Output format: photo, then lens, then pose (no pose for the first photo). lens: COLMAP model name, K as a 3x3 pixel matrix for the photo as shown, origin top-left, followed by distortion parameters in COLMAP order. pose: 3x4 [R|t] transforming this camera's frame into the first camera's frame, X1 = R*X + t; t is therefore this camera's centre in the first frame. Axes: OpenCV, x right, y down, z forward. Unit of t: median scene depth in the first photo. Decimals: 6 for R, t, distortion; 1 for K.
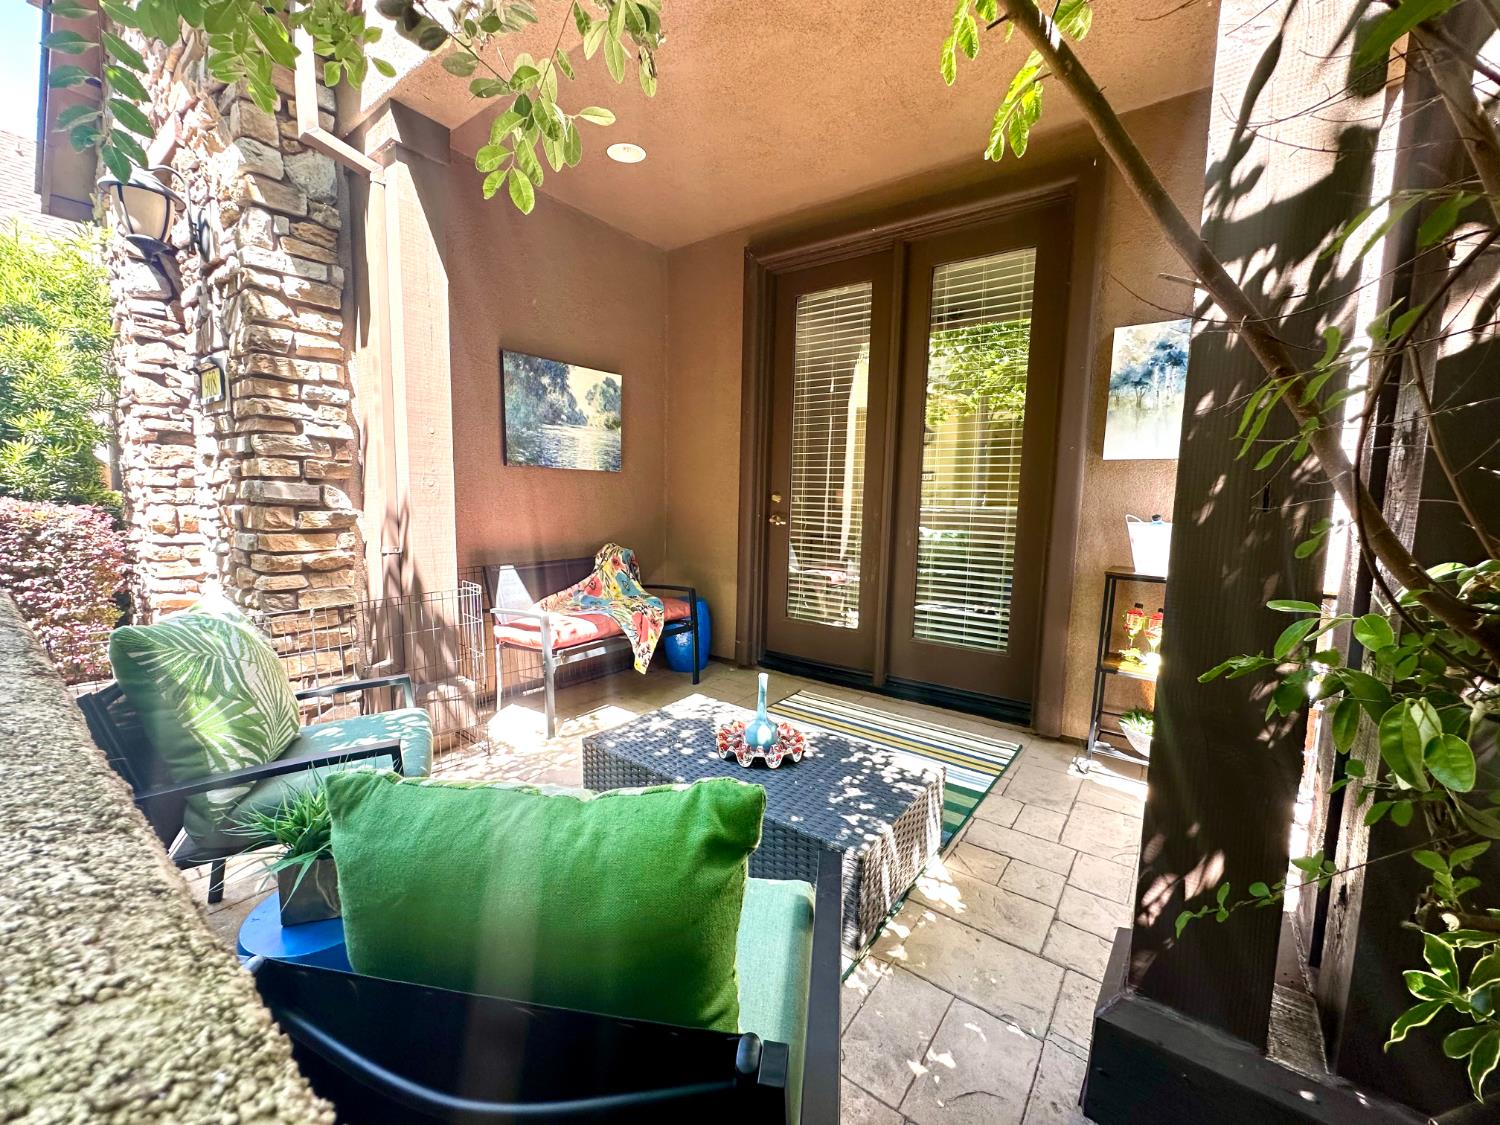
lens RADIAL K [[602.9, 0, 748.7], [0, 602.9, 564.2], [0, 0, 1]] dist [-0.000166, -0.000047]
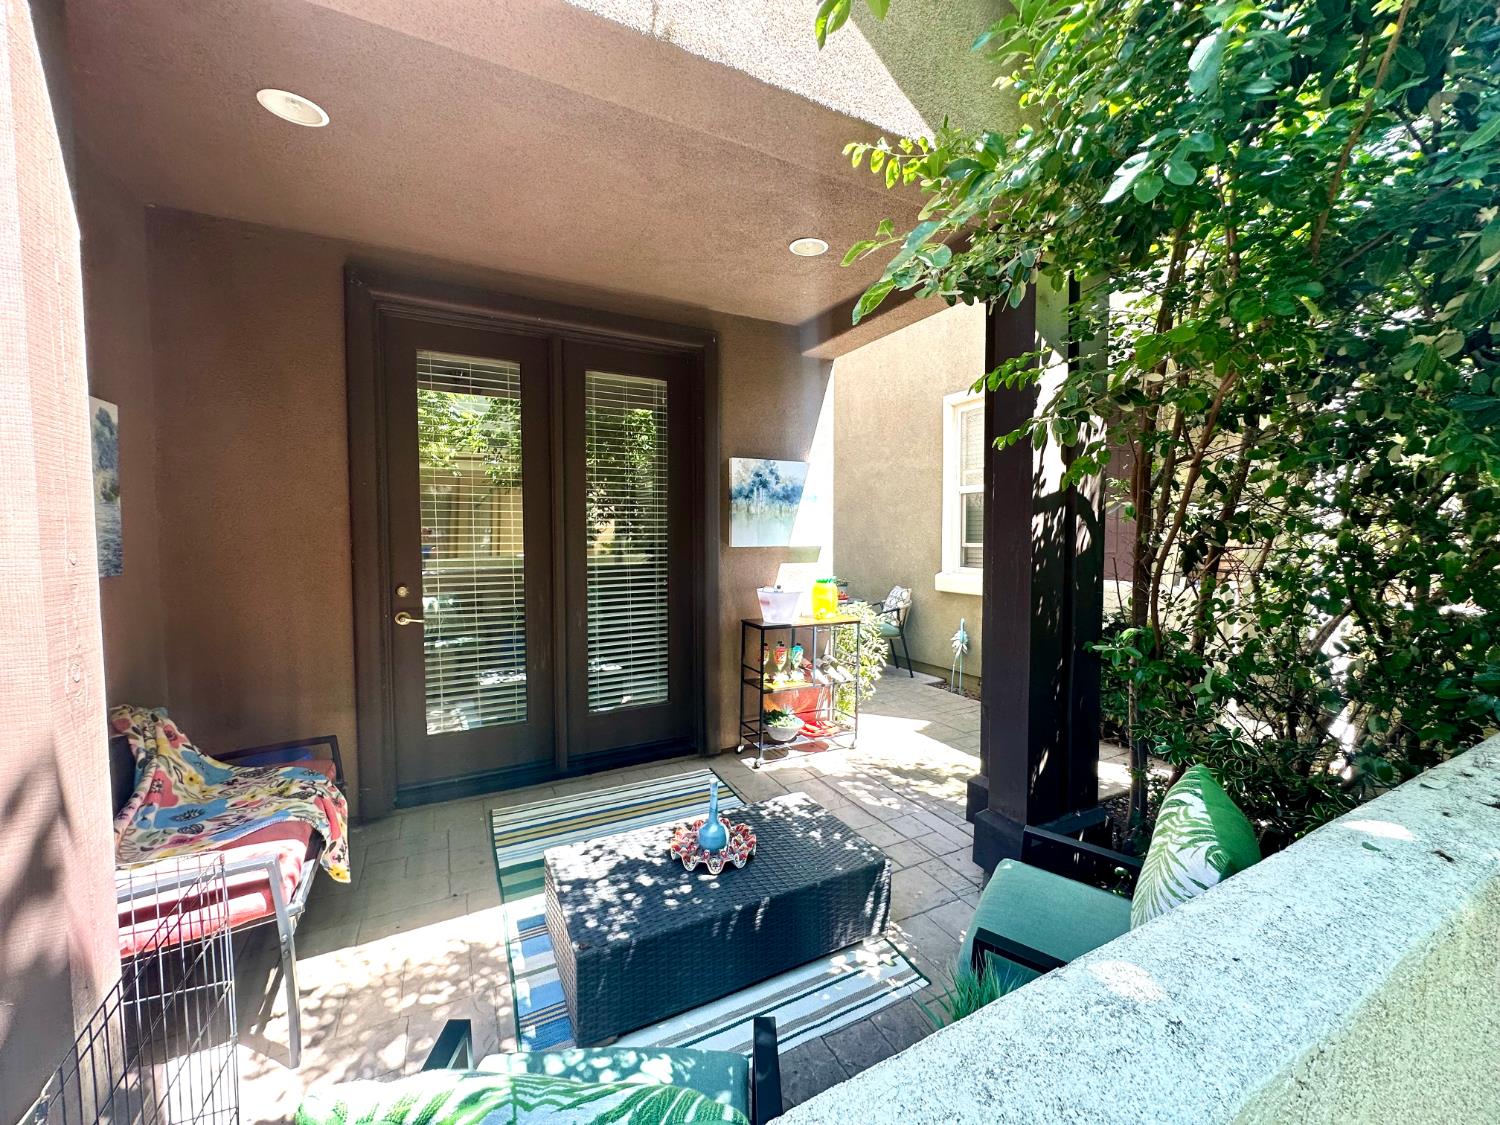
lens RADIAL K [[602.9, 0, 749.7], [0, 602.9, 562.7], [0, 0, 1]] dist [-0.000166, -0.000047]
pose [[0.430461, -0.069571, 0.899924, -0.555604], [0.109949, 0.993642, 0.024224, -0.136358], [-0.895888, 0.088518, 0.435373, 0.281393]]
